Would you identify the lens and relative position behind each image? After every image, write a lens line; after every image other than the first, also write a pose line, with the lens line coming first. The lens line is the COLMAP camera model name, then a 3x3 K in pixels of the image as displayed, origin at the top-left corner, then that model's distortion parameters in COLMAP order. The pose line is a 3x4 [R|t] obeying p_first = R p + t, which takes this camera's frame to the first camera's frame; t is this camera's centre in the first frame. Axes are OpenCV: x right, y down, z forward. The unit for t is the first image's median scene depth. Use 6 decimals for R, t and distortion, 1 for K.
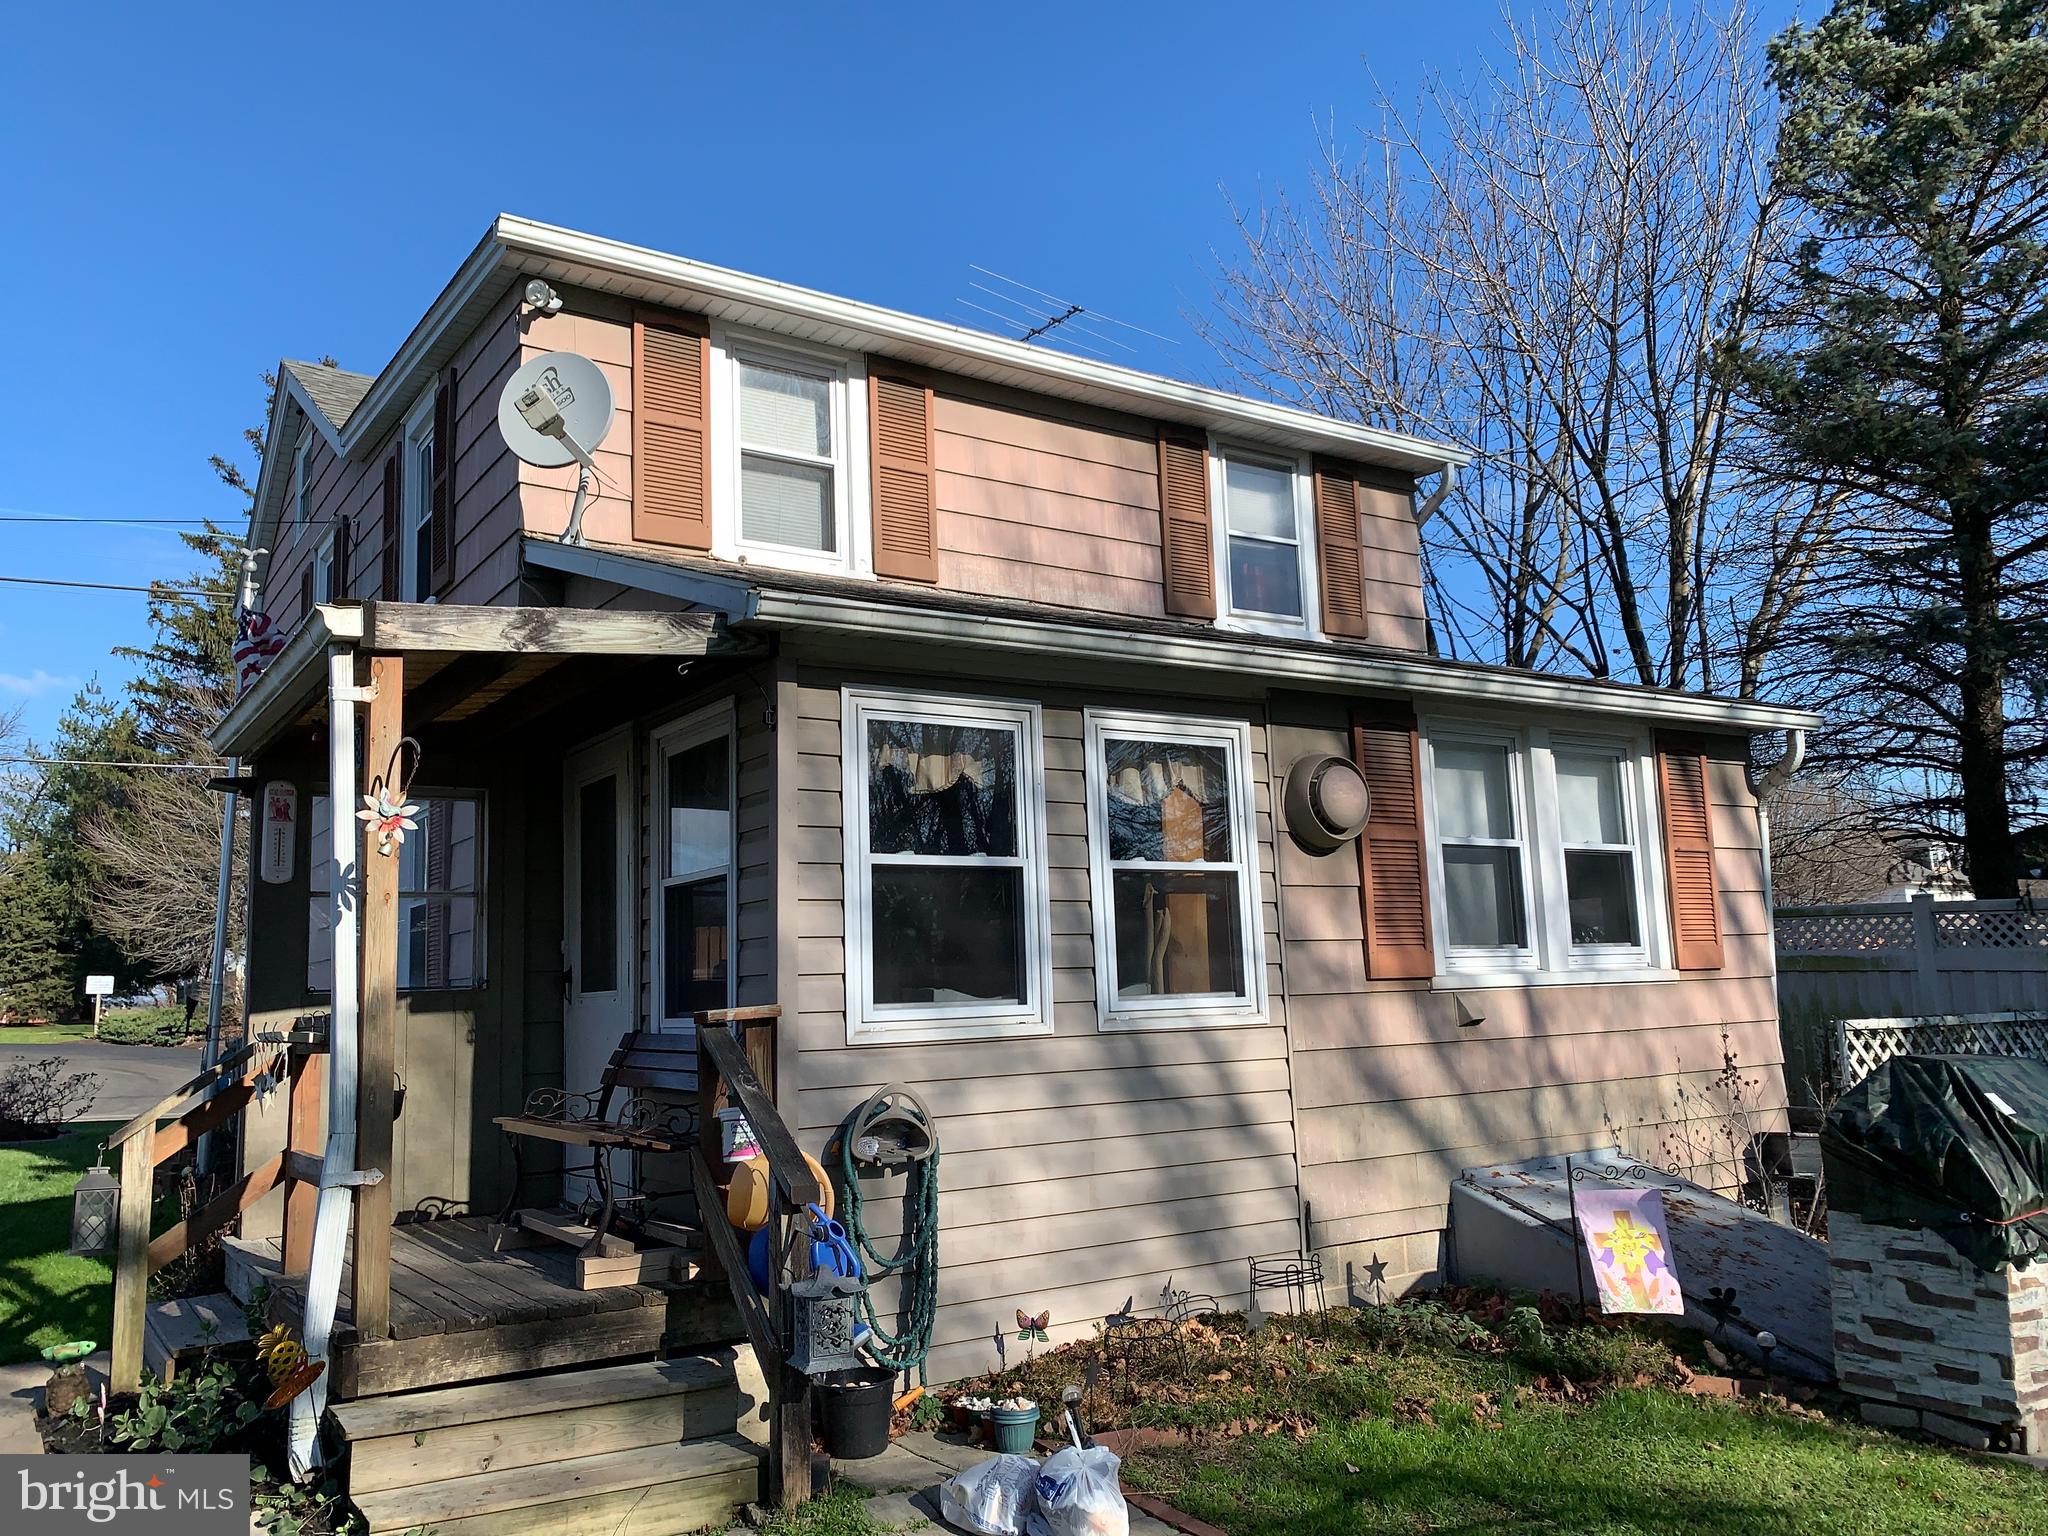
lens RADIAL K [[1553.9, 0, 1024.0], [0, 1553.9, 768.0], [0, 0, 1]] dist [0.026883, -0.004018]
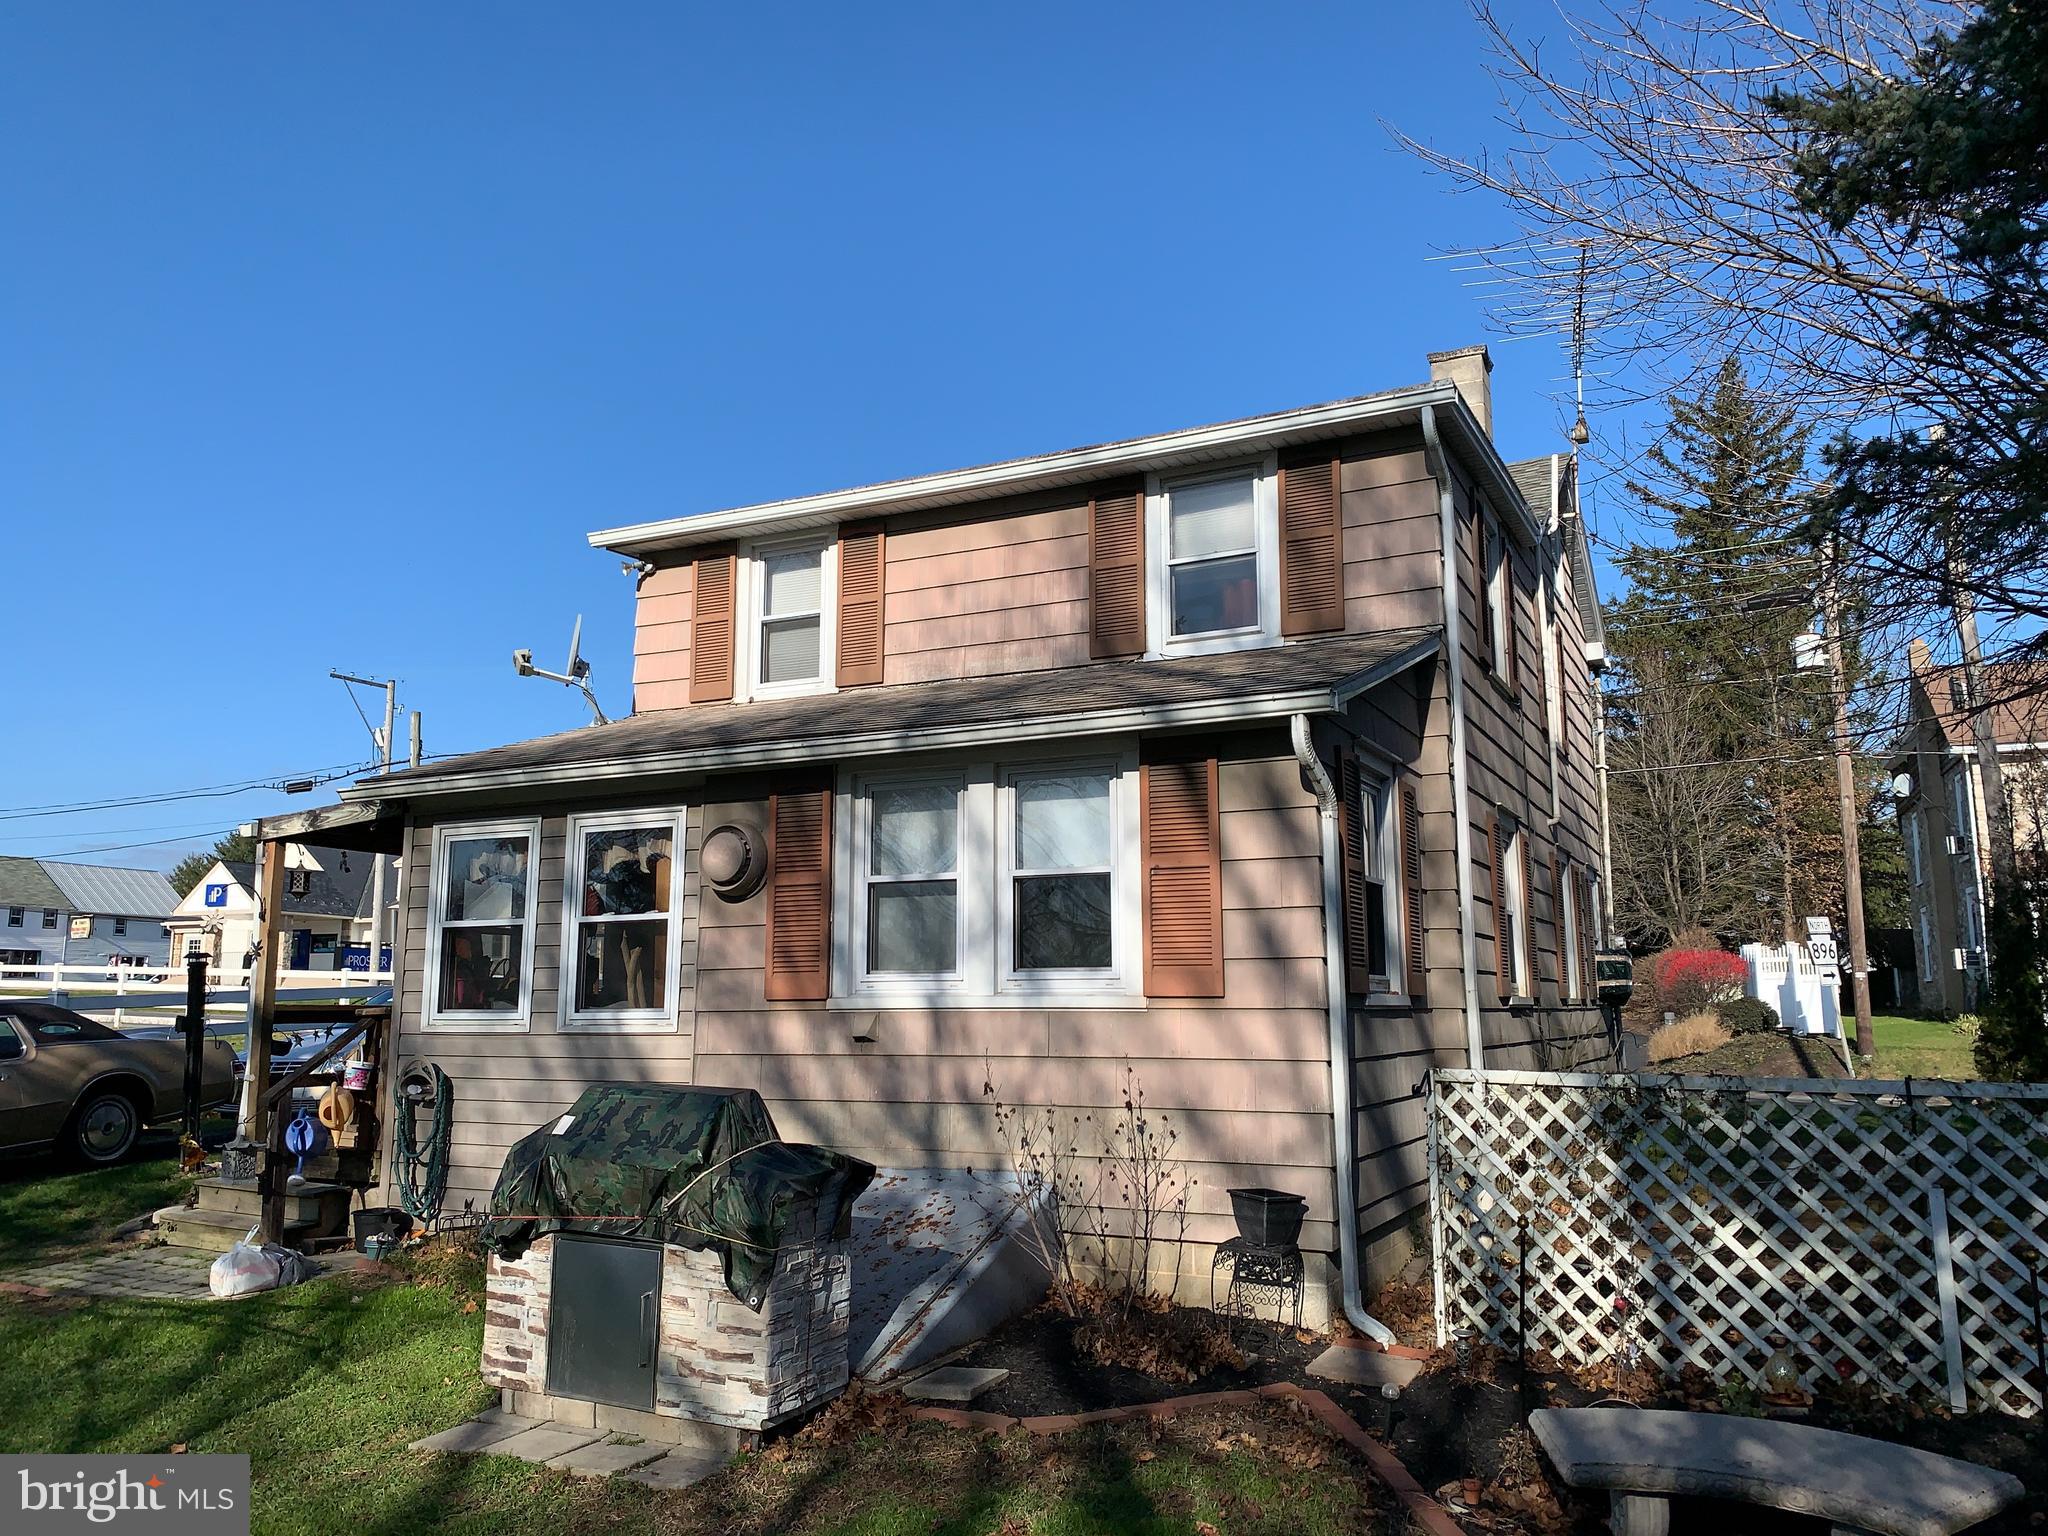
lens RADIAL K [[1553.9, 0, 1024.0], [0, 1553.9, 768.0], [0, 0, 1]] dist [0.026883, -0.004018]
pose [[0.500405, -0.102087, -0.859752, 1.223203], [0.111211, 0.992377, -0.053106, 0.035542], [0.858619, -0.069040, 0.507944, 0.487857]]
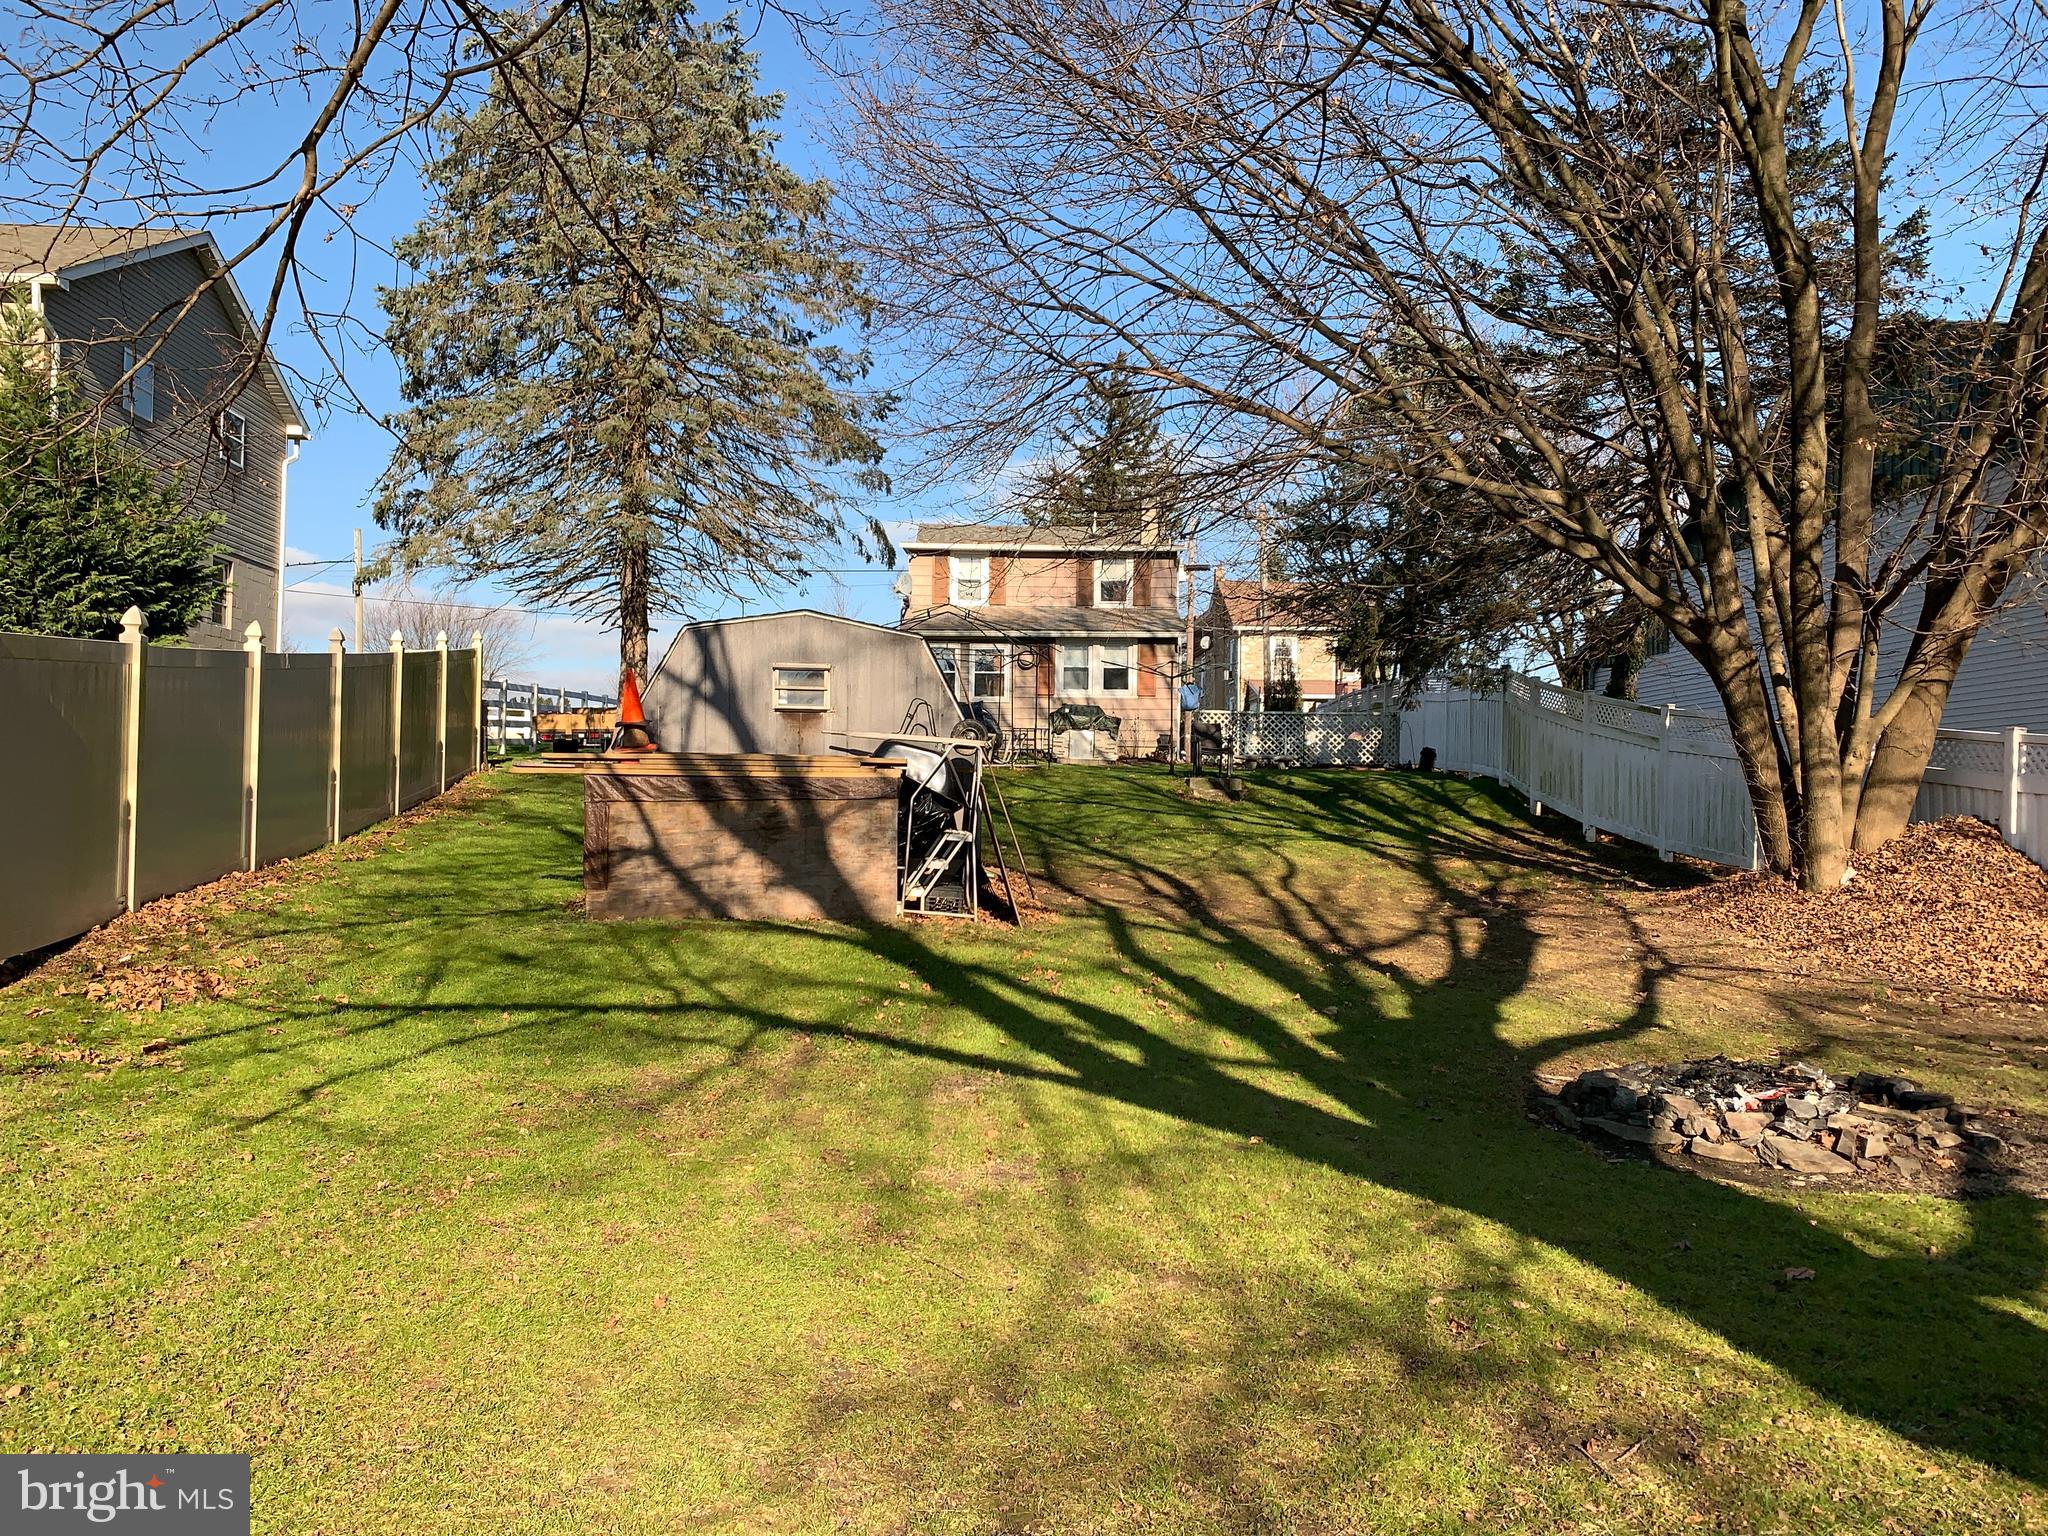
lens RADIAL K [[1546.3, 0, 1016.4], [0, 1546.3, 764.8], [0, 0, 1]] dist [0.106478, -0.255051]
pose [[0.823797, 0.023079, -0.566416, 2.594887], [0.043480, 0.993655, 0.103725, -0.137567], [0.565216, -0.110076, 0.817566, -2.709813]]
